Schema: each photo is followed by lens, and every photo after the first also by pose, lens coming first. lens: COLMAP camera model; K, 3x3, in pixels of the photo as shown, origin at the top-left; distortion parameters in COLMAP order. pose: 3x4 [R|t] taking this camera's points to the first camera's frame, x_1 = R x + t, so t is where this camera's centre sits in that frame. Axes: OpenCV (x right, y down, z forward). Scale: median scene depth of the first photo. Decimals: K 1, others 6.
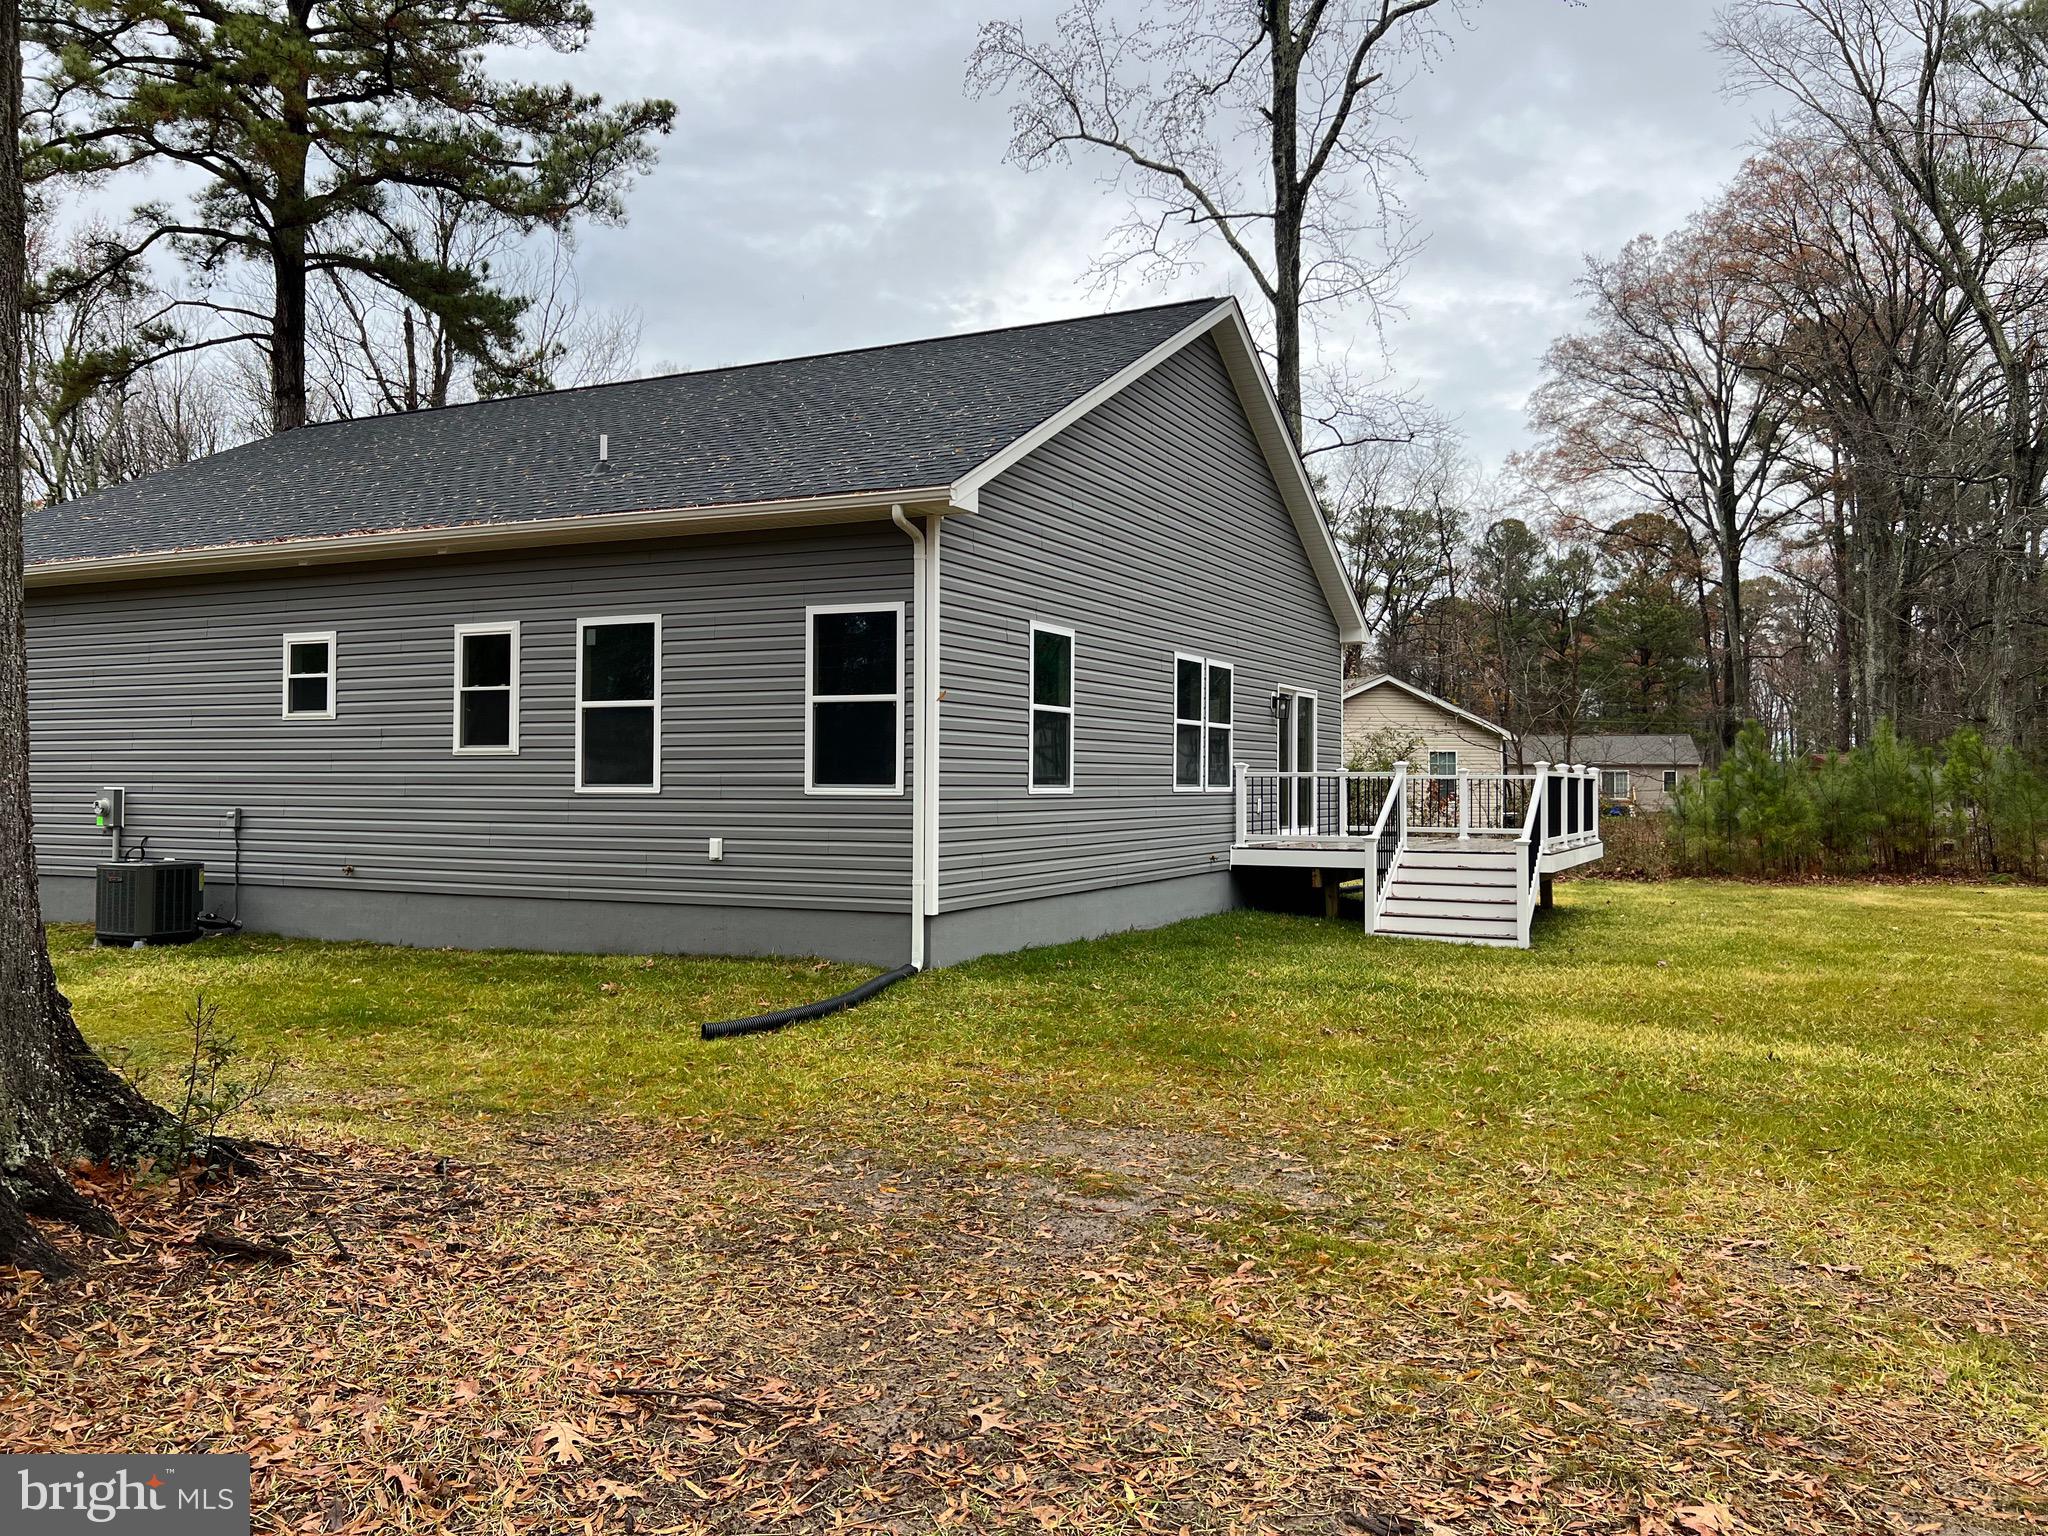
lens RADIAL K [[1547.0, 0, 1024.0], [0, 1547.0, 768.0], [0, 0, 1]] dist [0.092441, 0.000236]
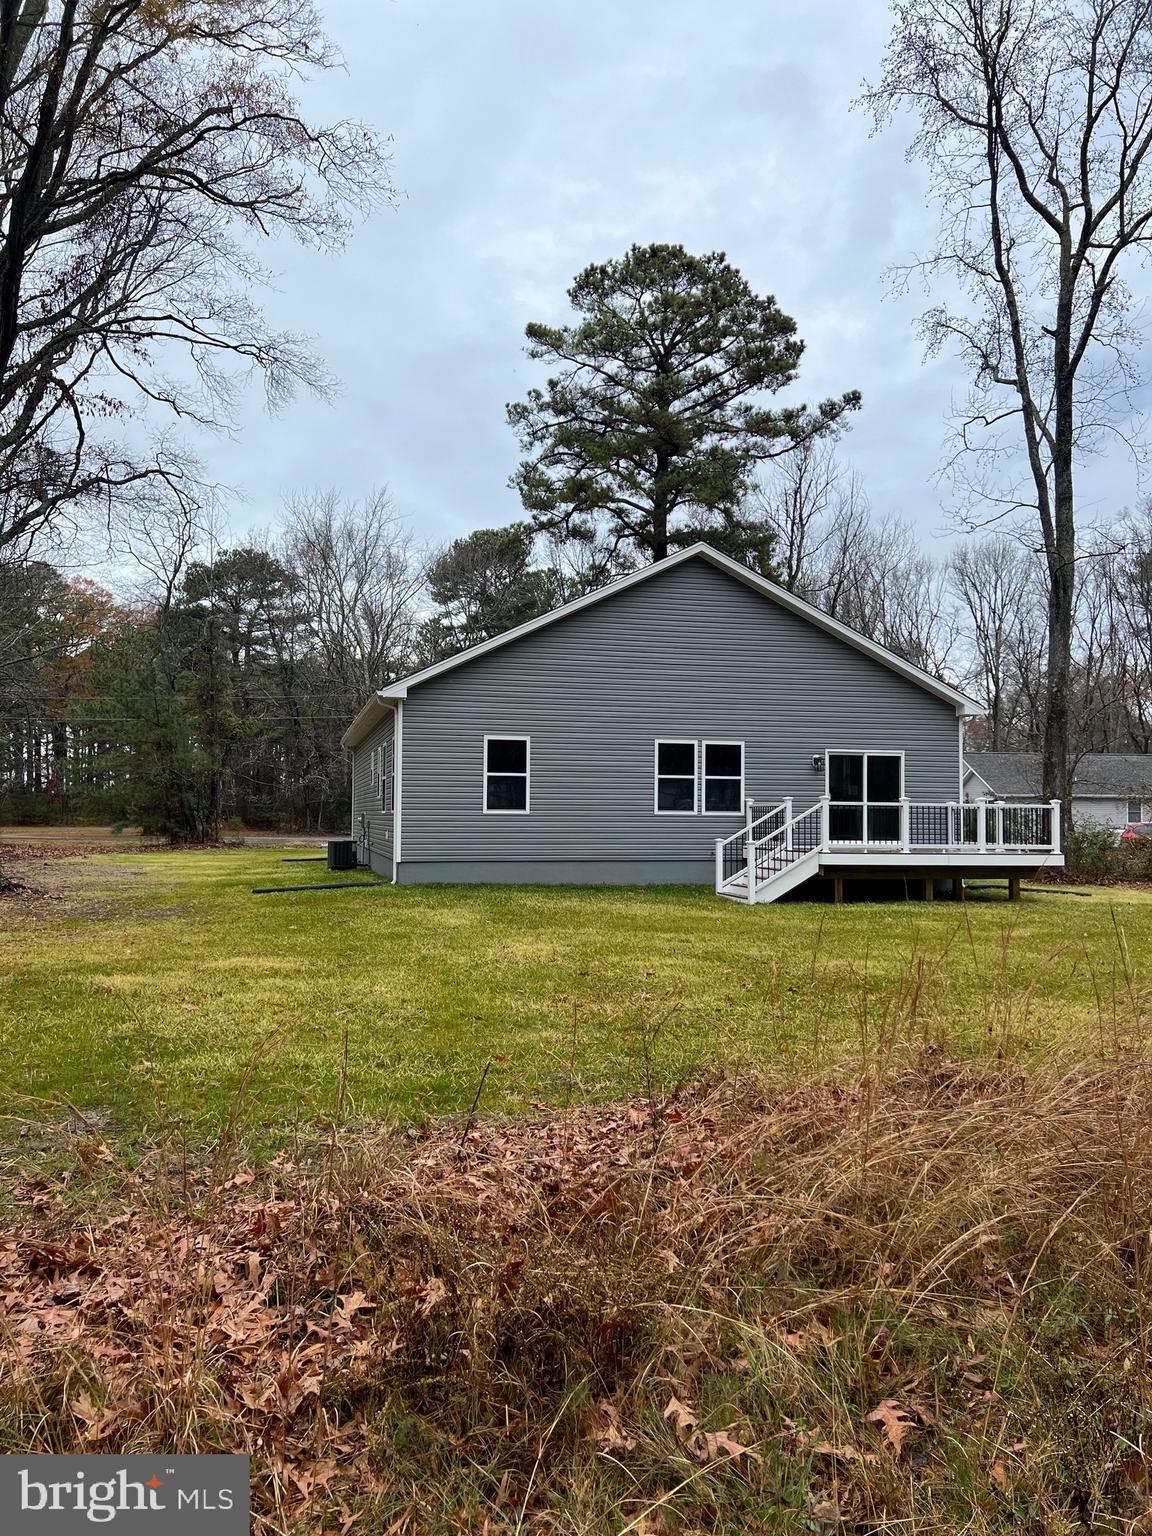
lens RADIAL K [[1160.3, 0, 576.0], [0, 1160.3, 768.0], [0, 0, 1]] dist [0.092441, 0.000236]
pose [[0.648468, -0.025995, -0.760798, 1.031224], [0.004841, 0.999537, -0.030026, 0.001446], [0.761227, 0.015788, 0.648294, 0.008063]]
